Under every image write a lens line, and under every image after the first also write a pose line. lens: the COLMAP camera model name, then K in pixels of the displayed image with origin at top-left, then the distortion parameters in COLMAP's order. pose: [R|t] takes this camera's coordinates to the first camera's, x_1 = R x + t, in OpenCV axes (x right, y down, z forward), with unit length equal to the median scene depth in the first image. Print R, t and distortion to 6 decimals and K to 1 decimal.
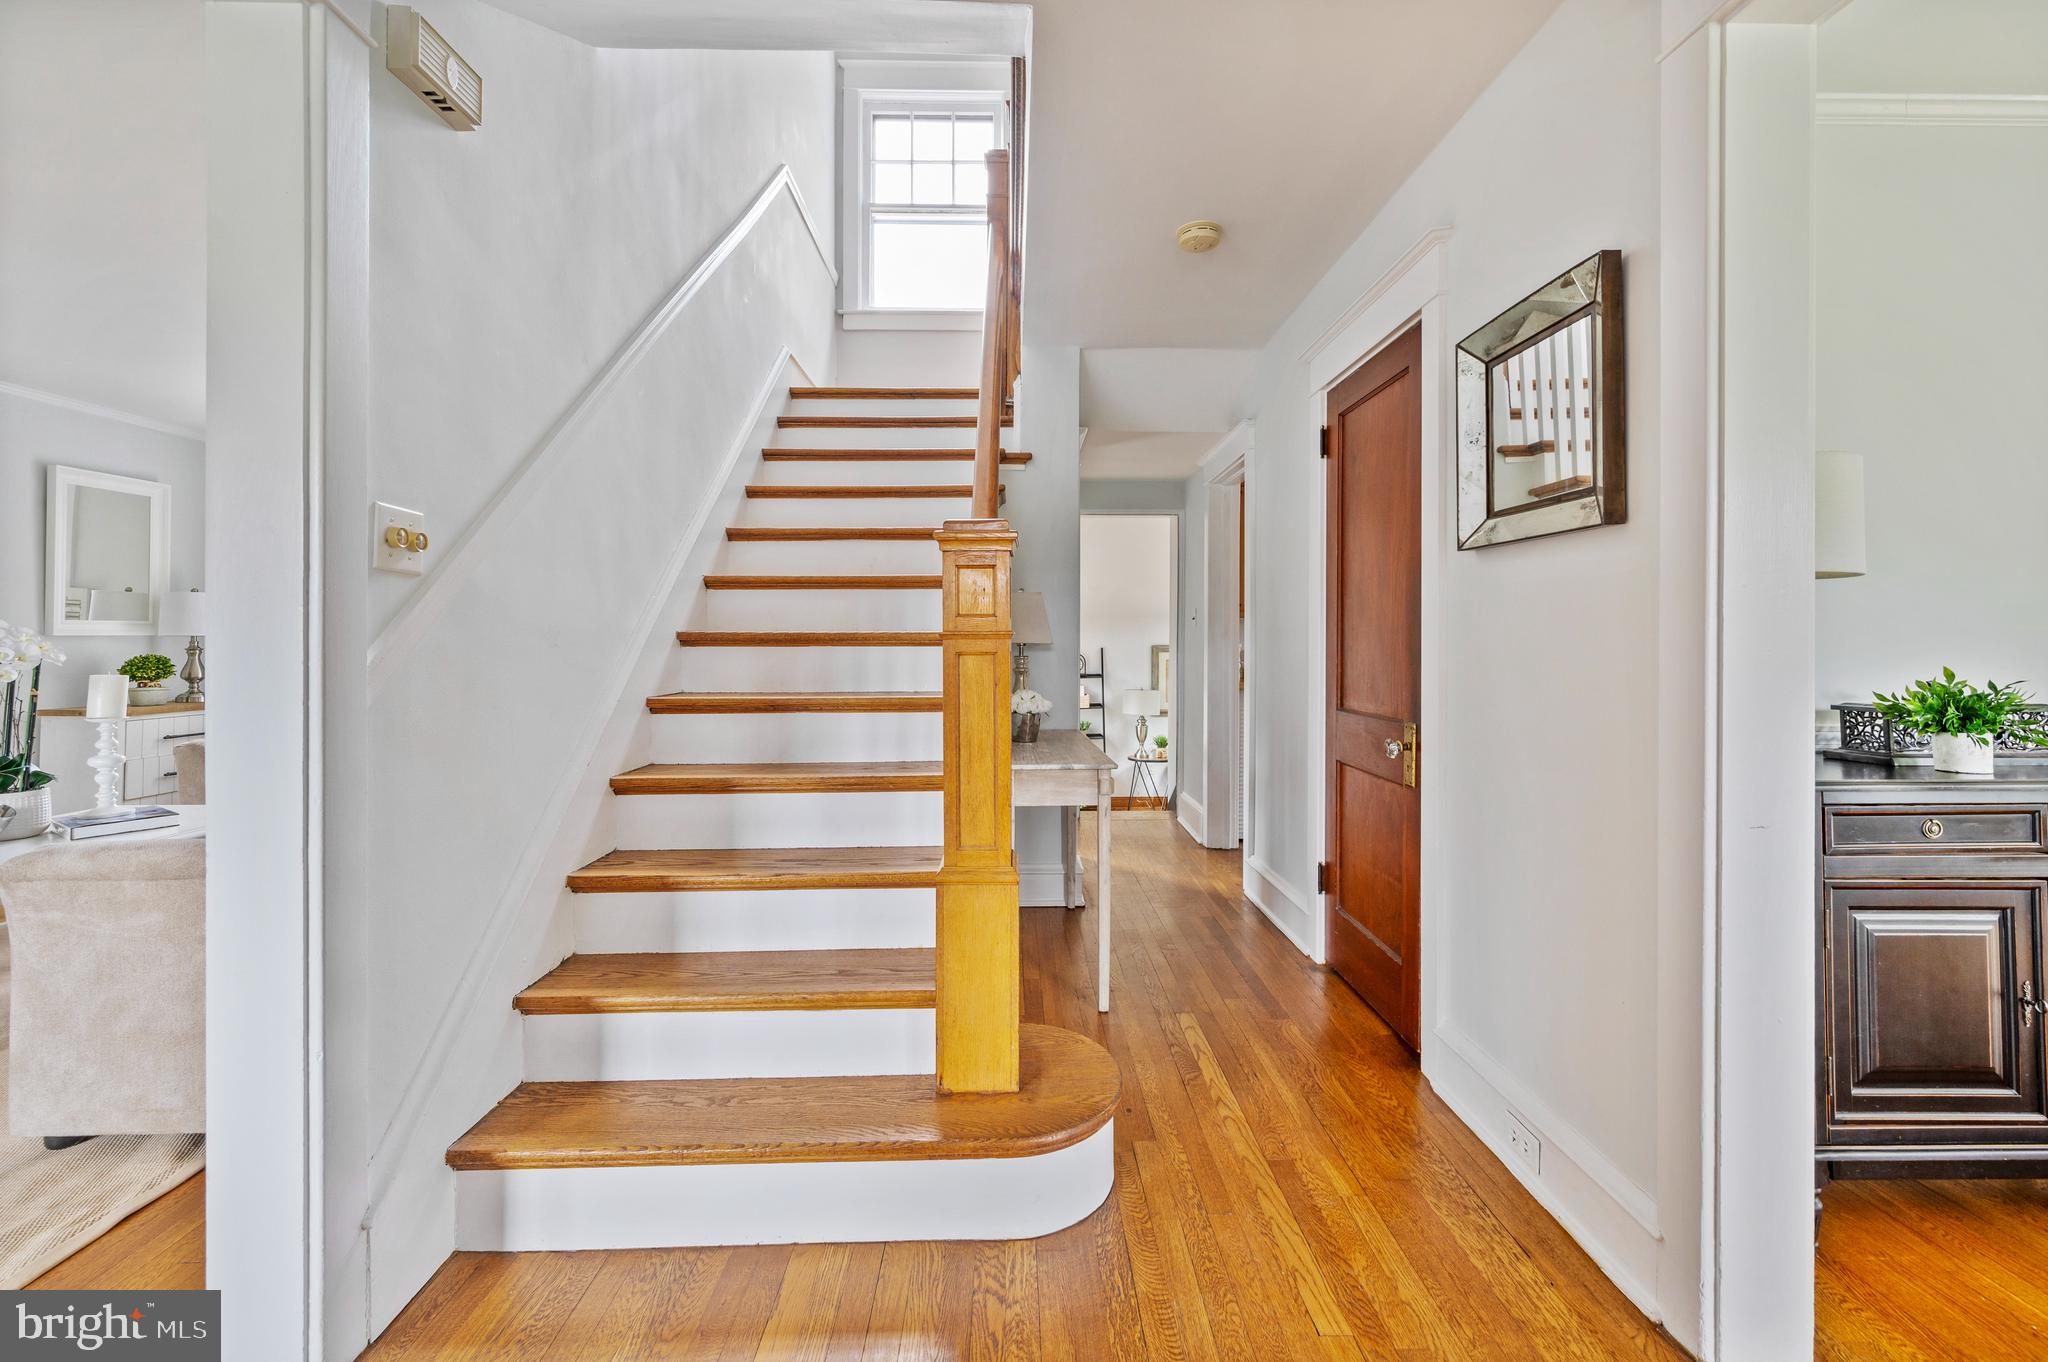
lens RADIAL K [[815.5, 0, 1063.2], [0, 815.5, 643.8], [0, 0, 1]] dist [-0.000850, 0.000156]
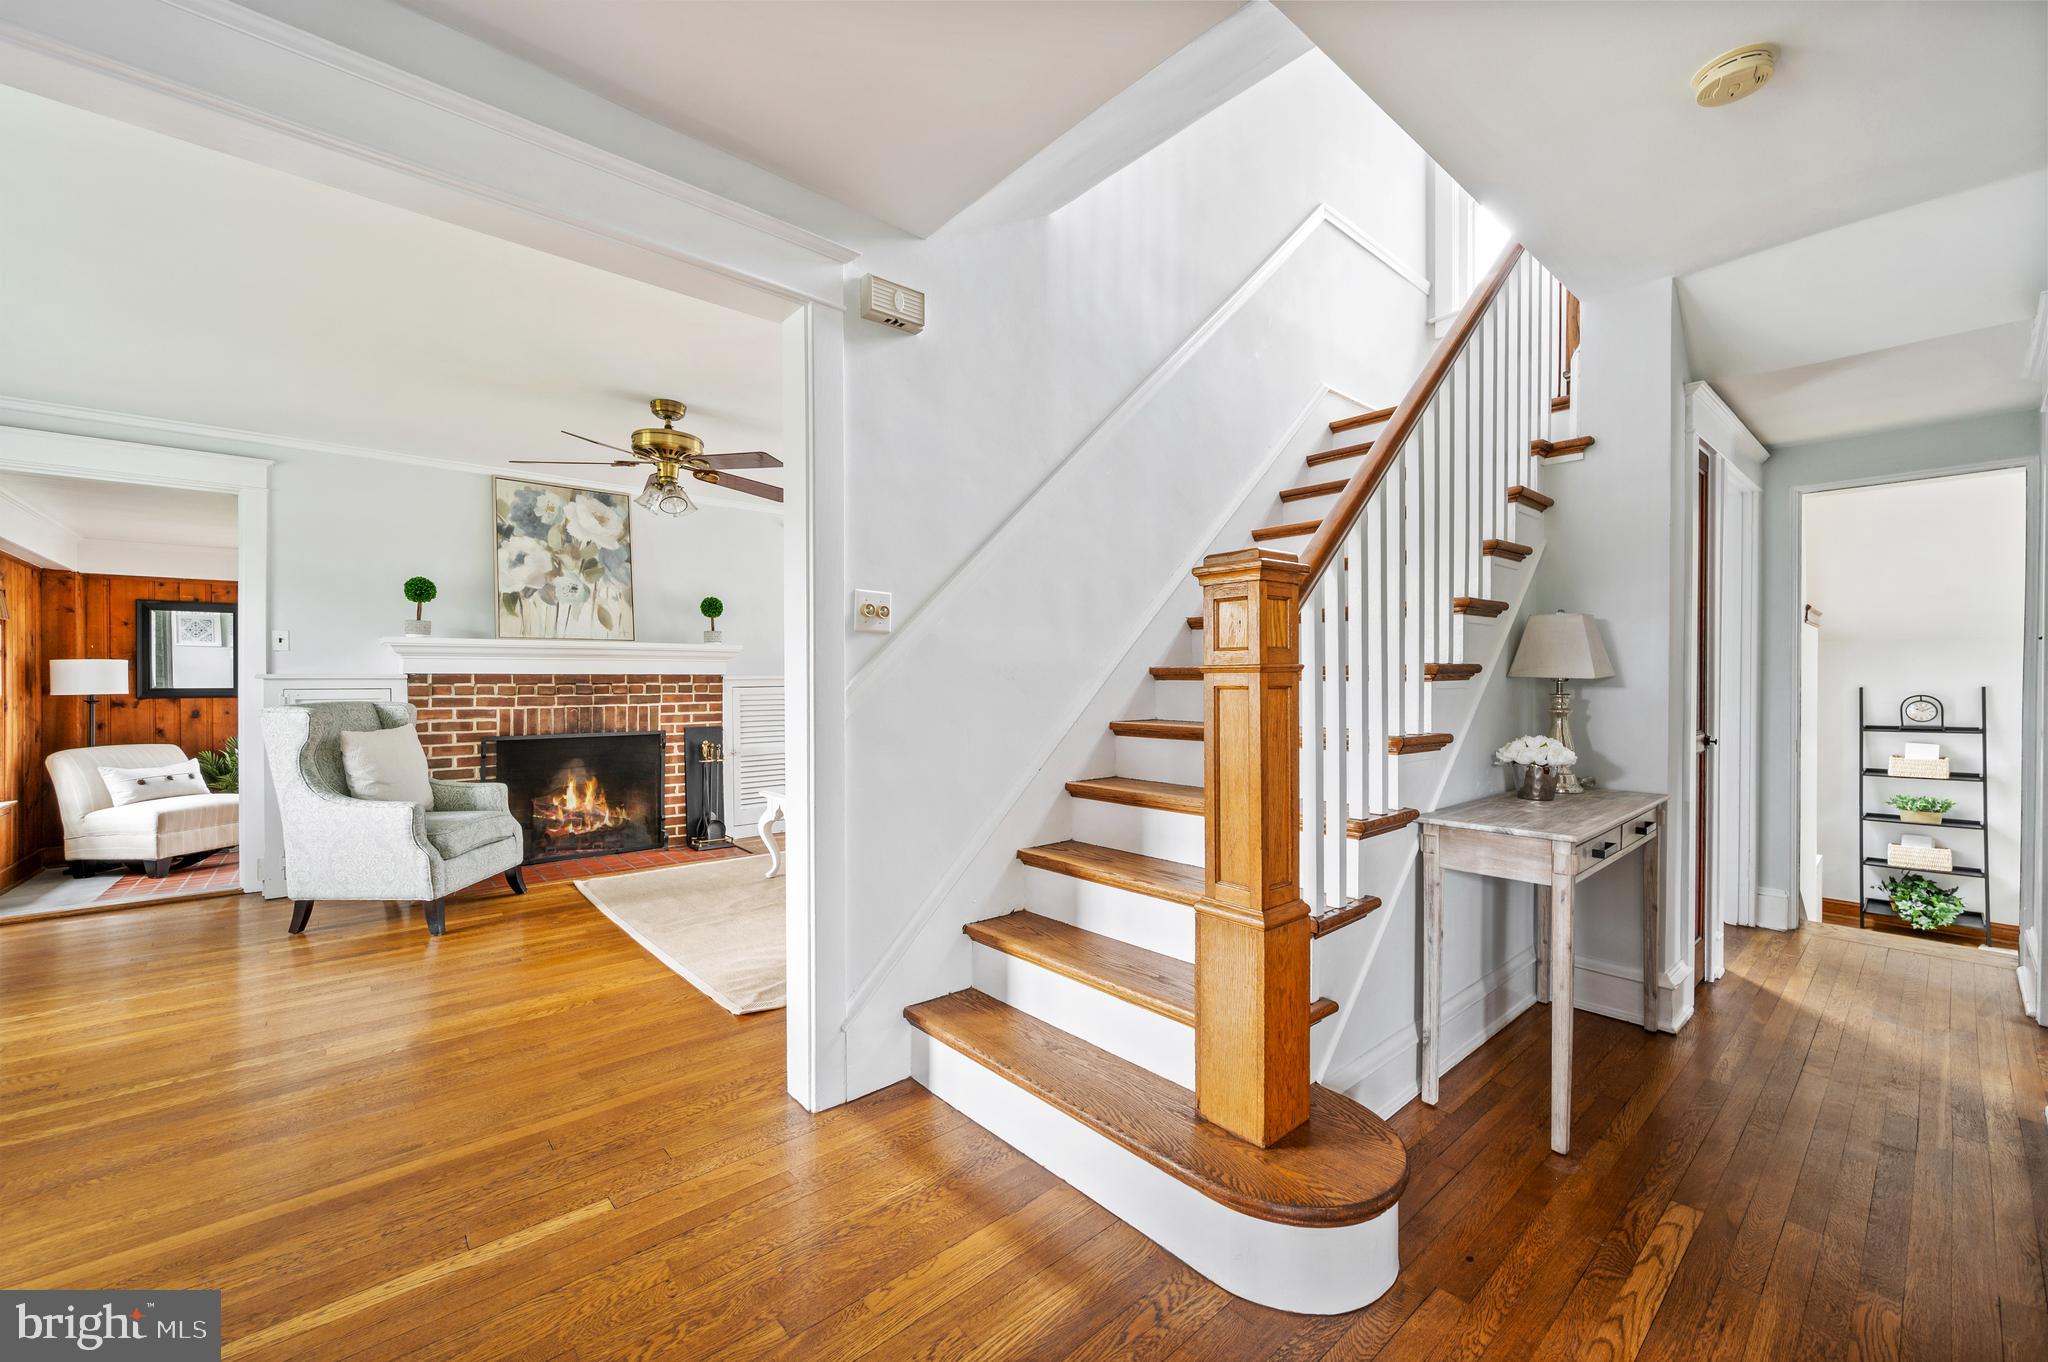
lens RADIAL K [[815.5, 0, 1031.8], [0, 815.5, 682.8], [0, 0, 1]] dist [-0.000850, 0.000156]
pose [[0.635013, 0.006982, -0.772470, 0.482773], [-0.003001, 0.999974, 0.006572, 0.000070], [0.772495, -0.001855, 0.635018, 0.179707]]
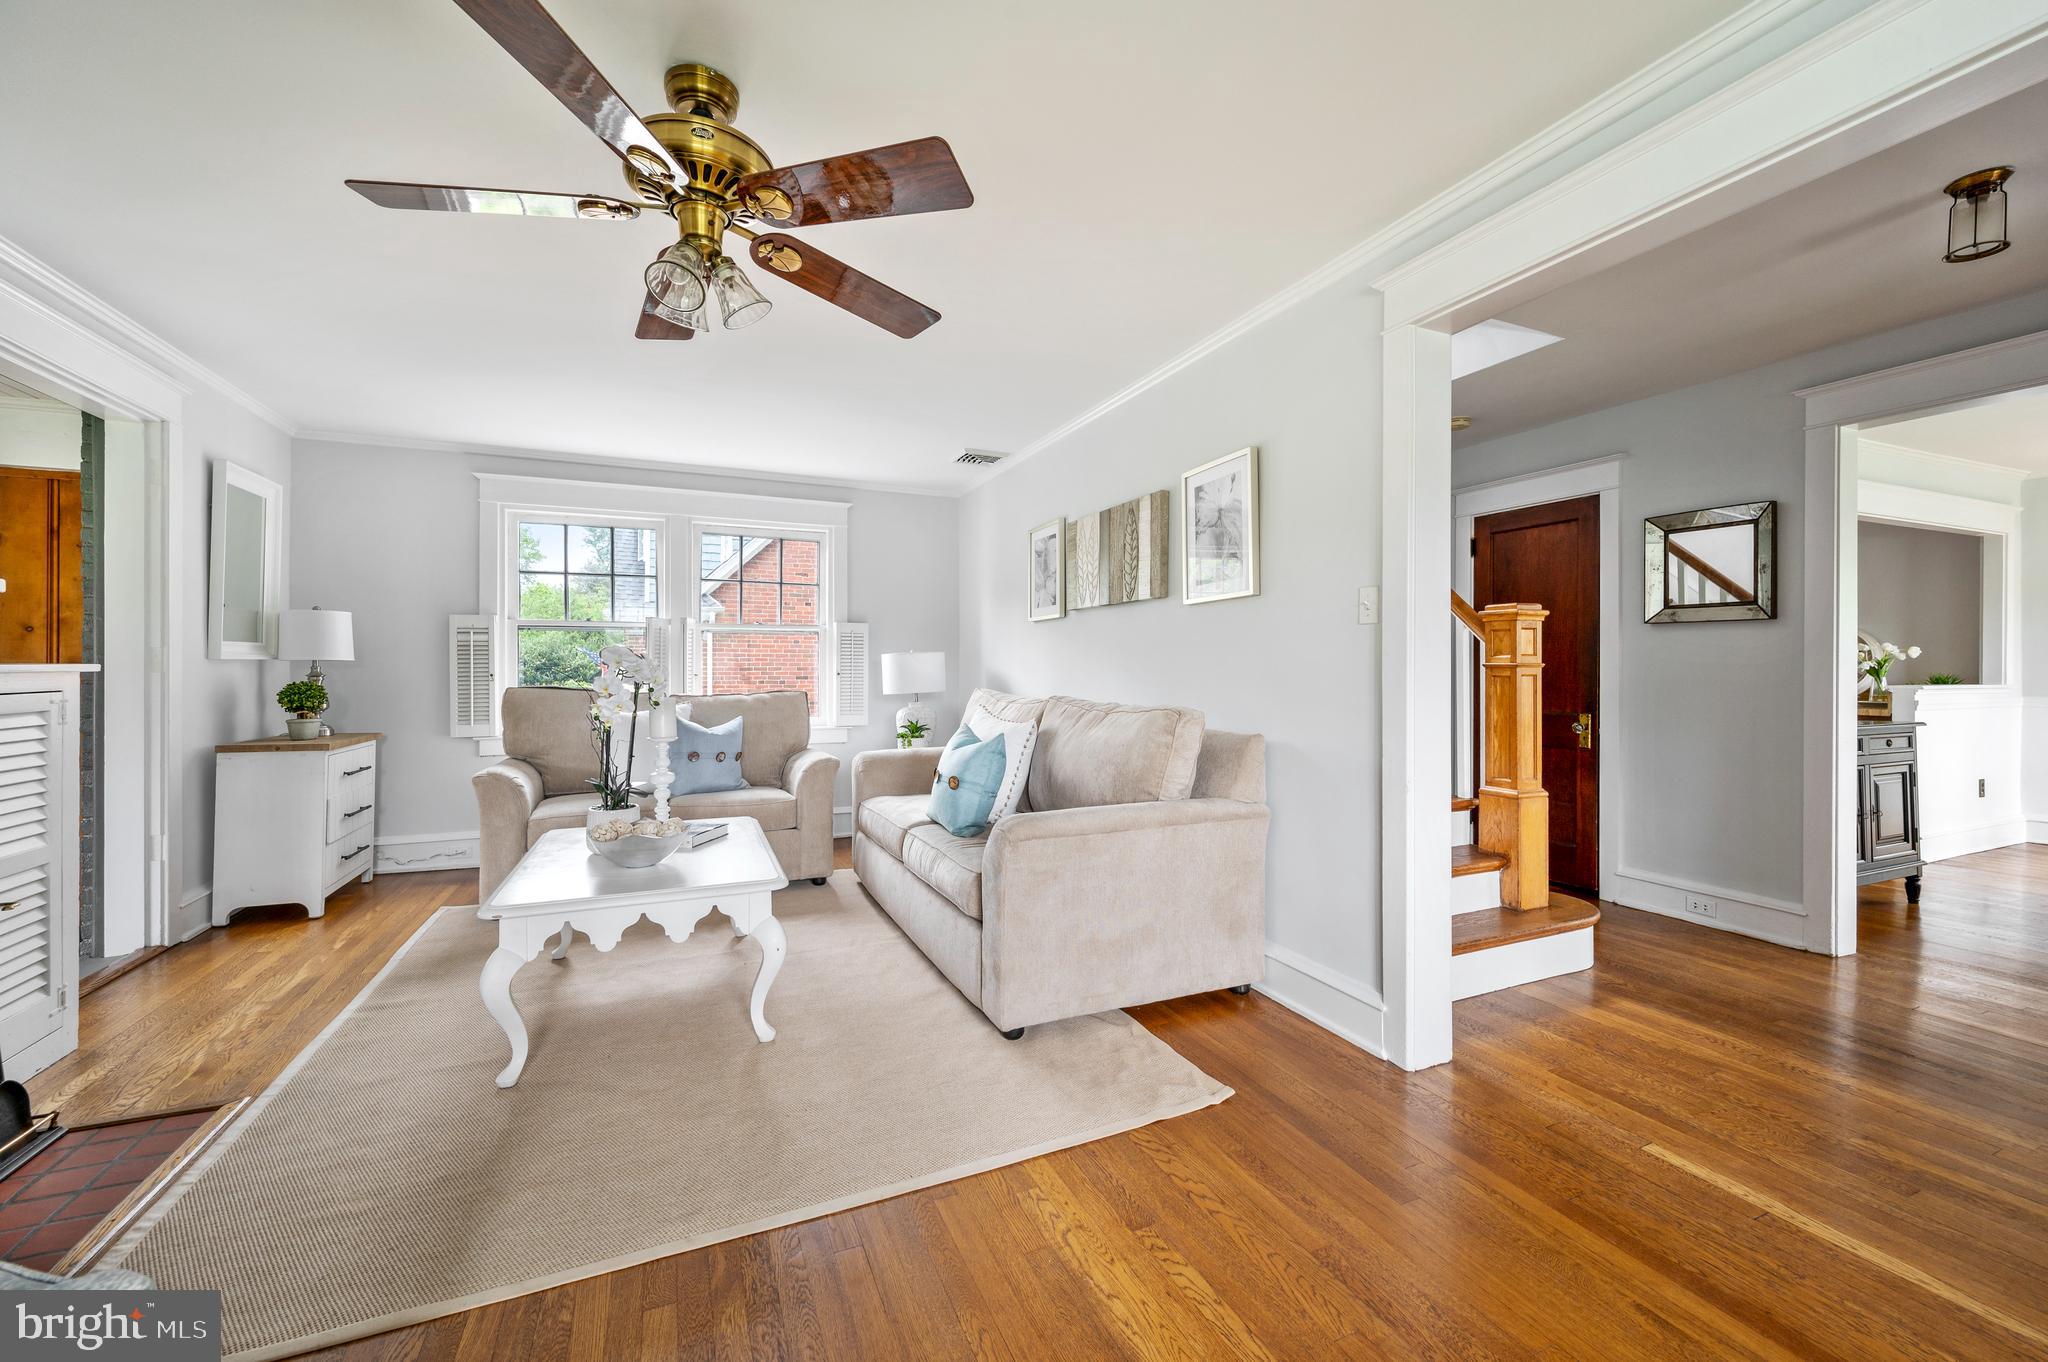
lens RADIAL K [[815.5, 0, 1045.9], [0, 815.5, 675.8], [0, 0, 1]] dist [-0.000850, 0.000156]
pose [[0.922217, -0.000210, 0.386674, -1.774283], [-0.001211, 0.999993, 0.003432, 0.007843], [-0.386672, -0.003633, 0.922210, -0.282955]]
